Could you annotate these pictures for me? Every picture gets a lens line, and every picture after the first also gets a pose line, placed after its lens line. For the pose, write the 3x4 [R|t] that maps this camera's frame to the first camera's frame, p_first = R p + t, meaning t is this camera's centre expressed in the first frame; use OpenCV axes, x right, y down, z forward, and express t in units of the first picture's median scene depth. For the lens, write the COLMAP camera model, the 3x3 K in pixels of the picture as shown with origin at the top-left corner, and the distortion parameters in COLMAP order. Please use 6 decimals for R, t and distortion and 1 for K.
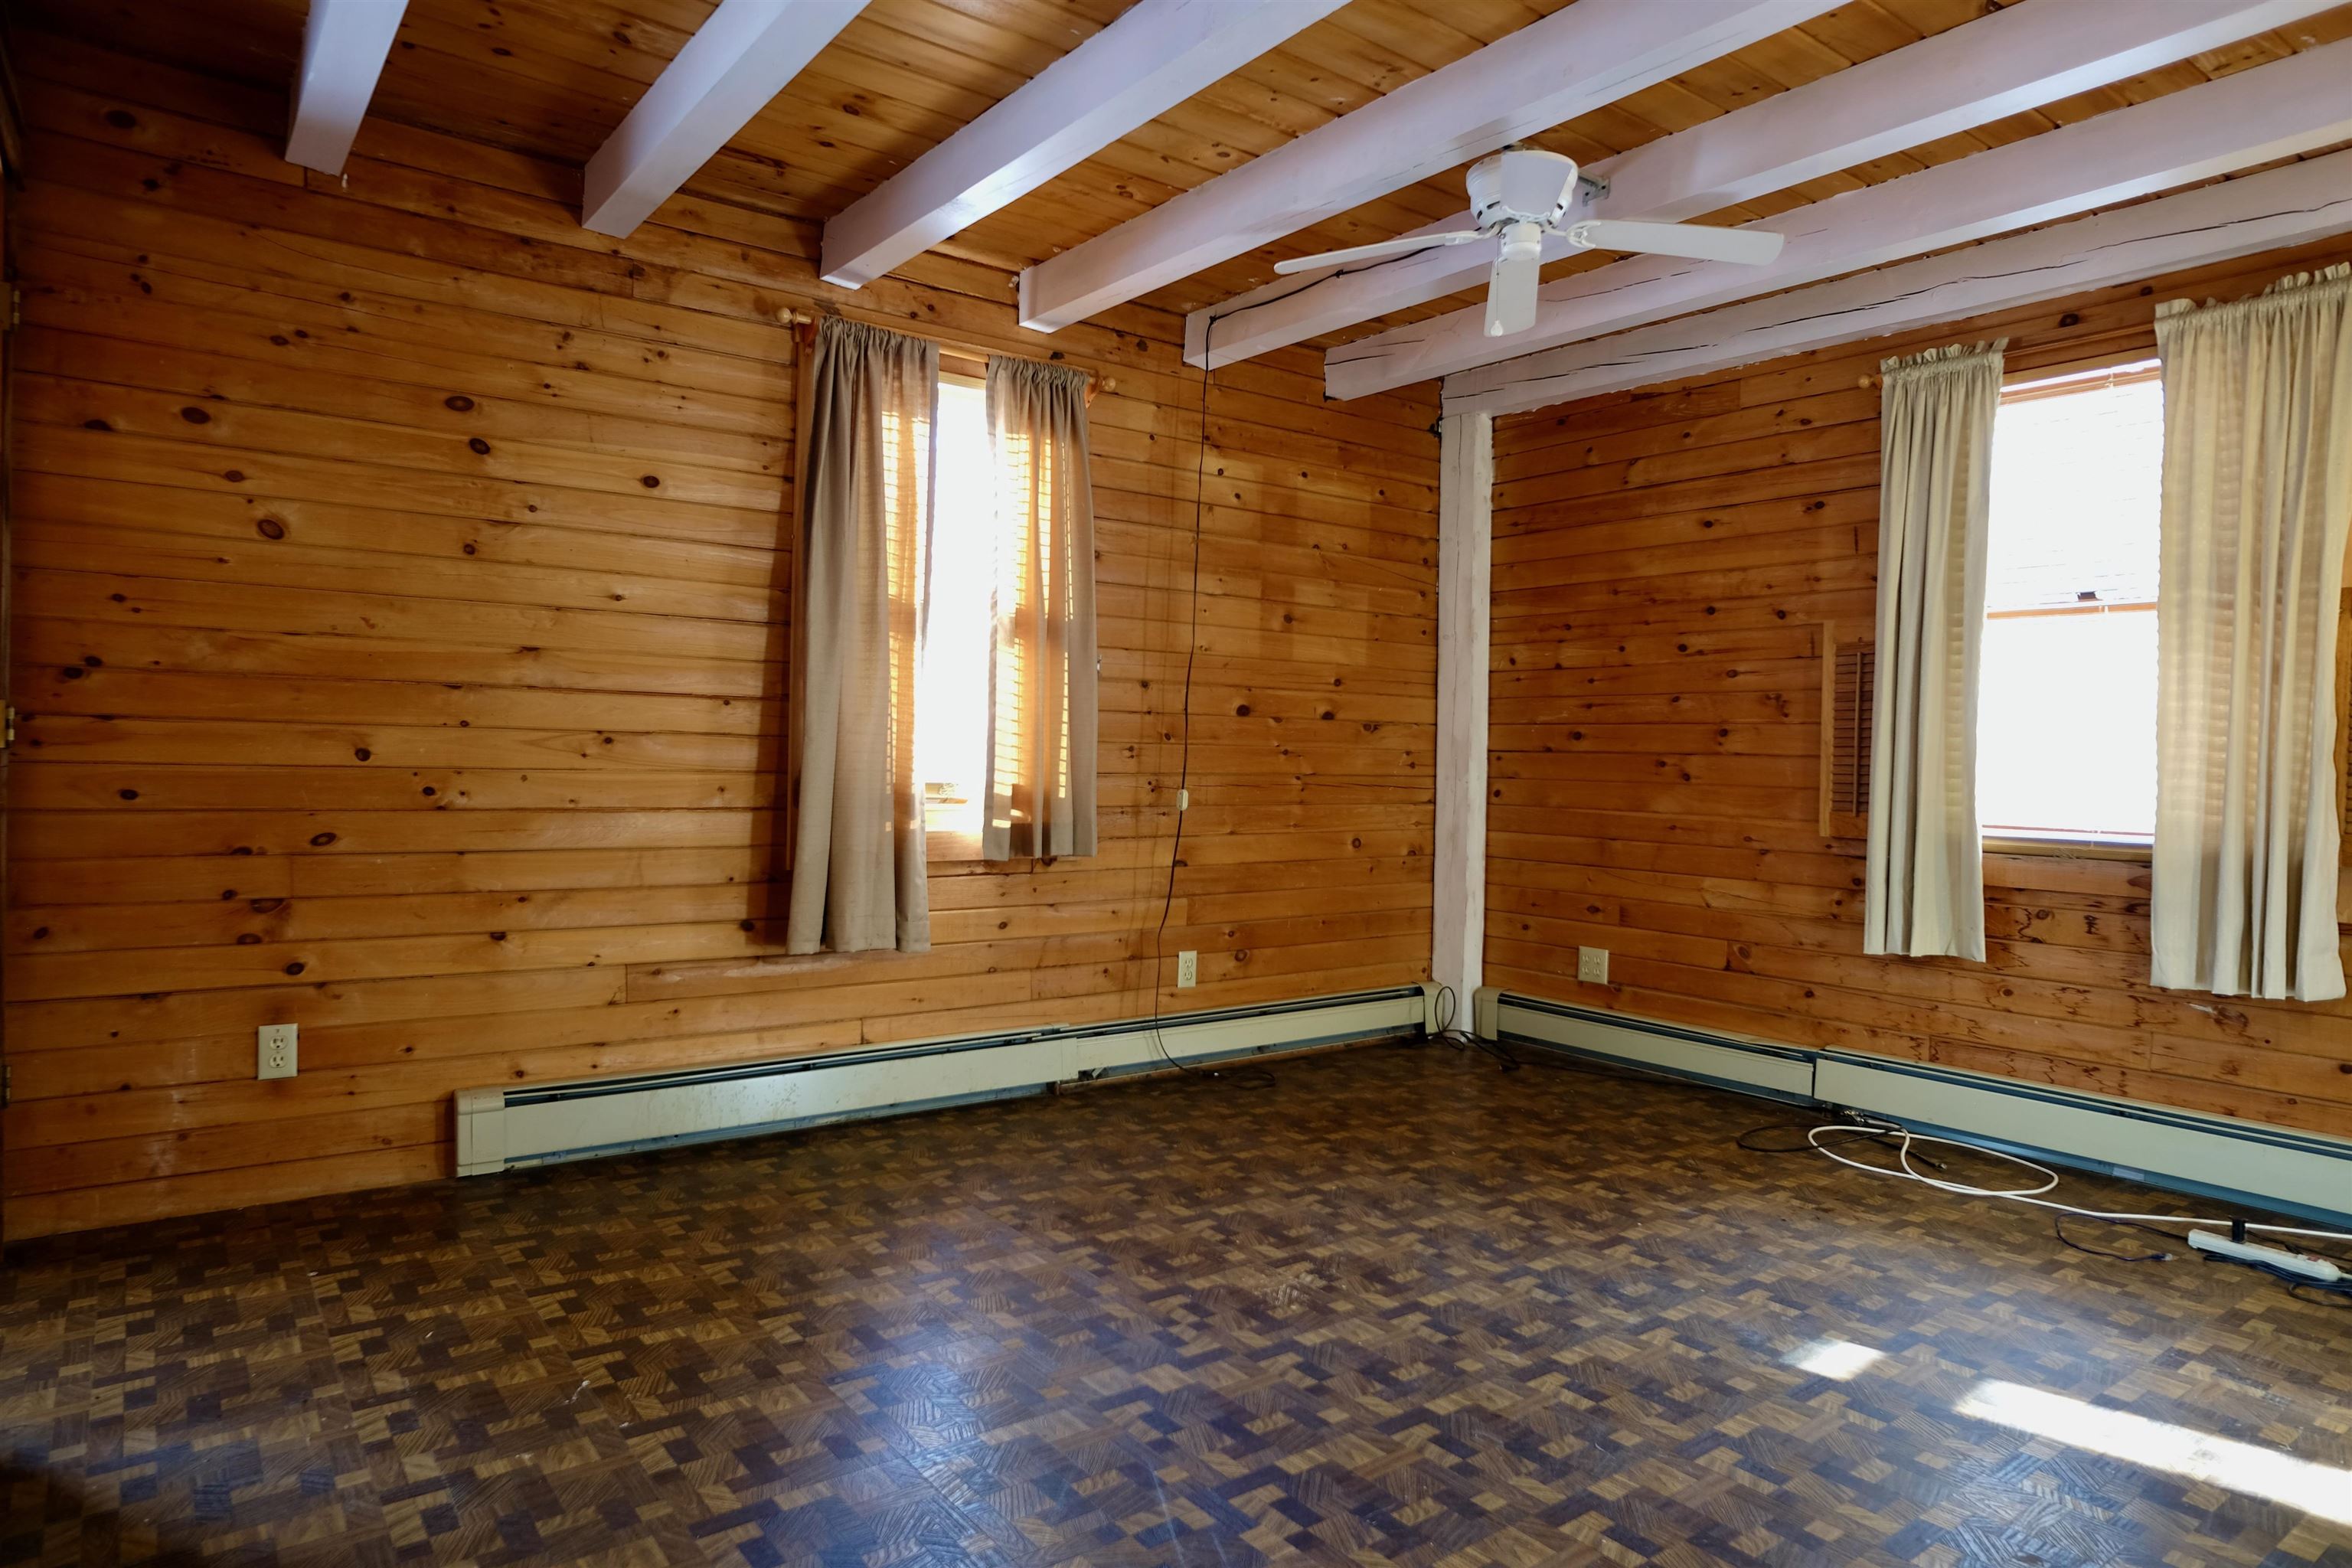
lens RADIAL K [[1417.0, 0, 1178.2], [0, 1417.0, 781.0], [0, 0, 1]] dist [-0.019132, 0.008346]
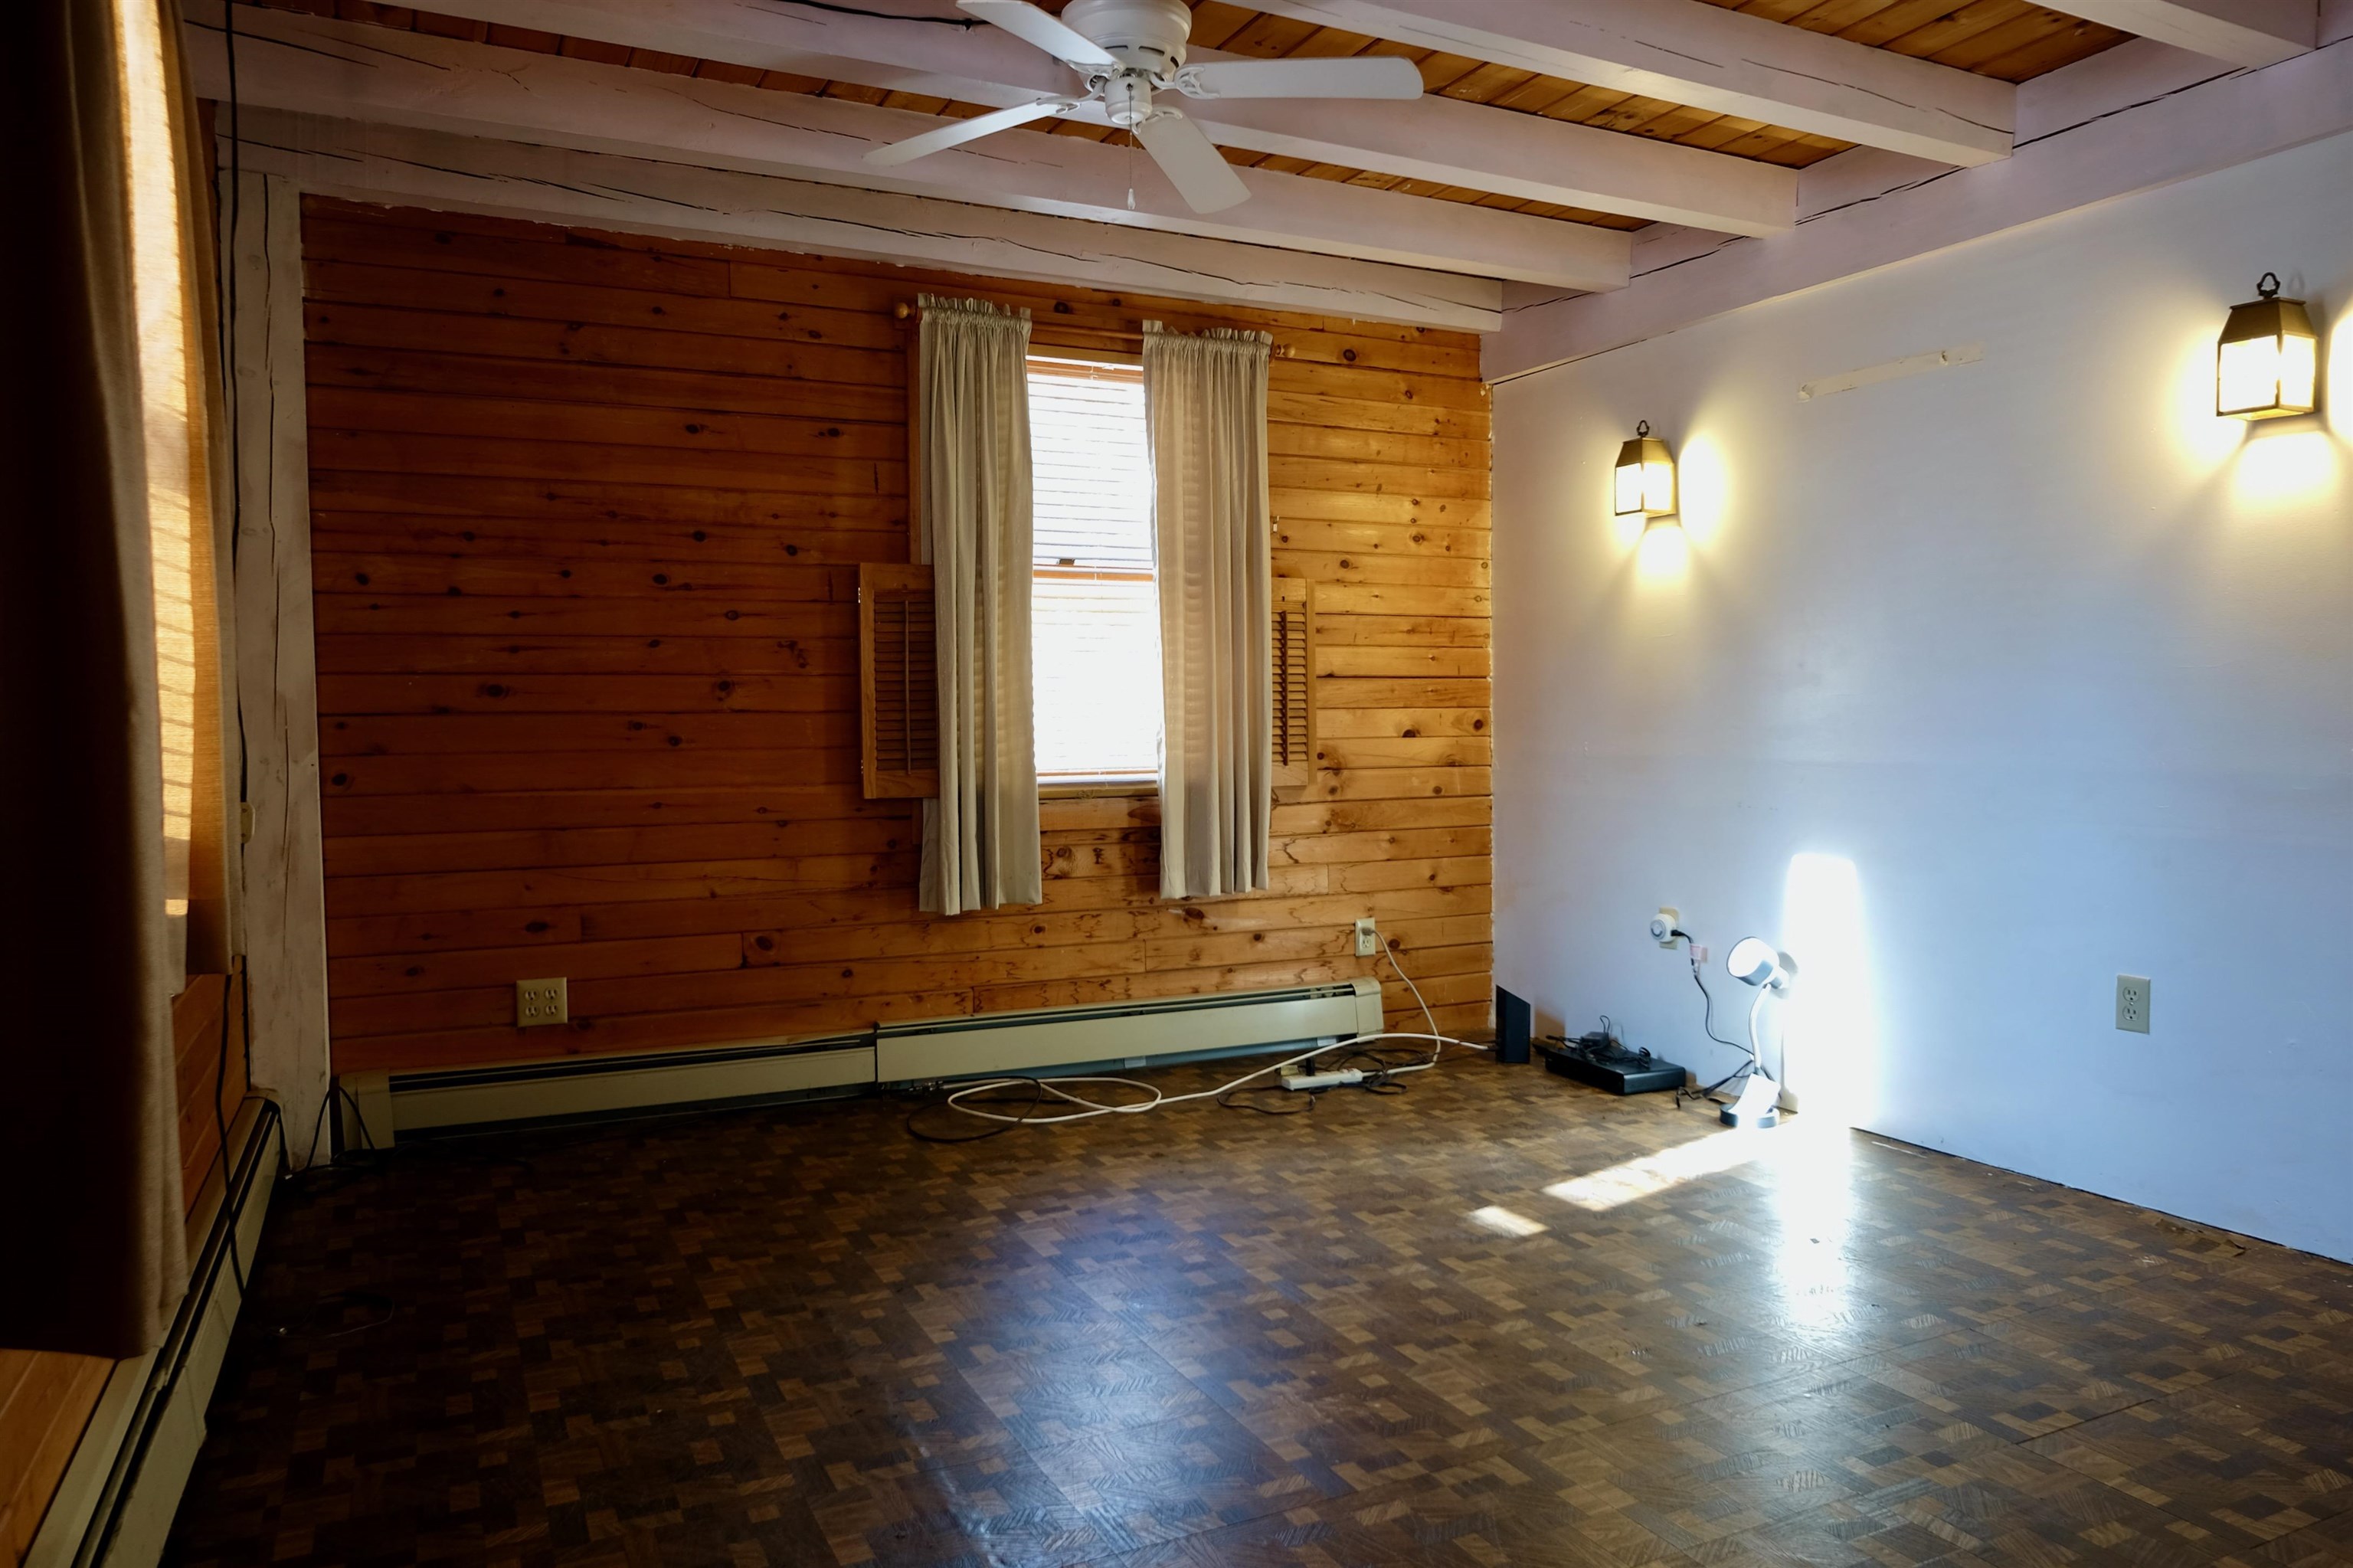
lens RADIAL K [[1597.1, 0, 1180.6], [0, 1597.1, 795.9], [0, 0, 1]] dist [-0.051064, 0.002163]
pose [[0.197180, -0.069452, 0.977904, -0.545859], [0.030443, 0.997440, 0.064701, -0.025052], [-0.979894, 0.017012, 0.198790, 0.630021]]
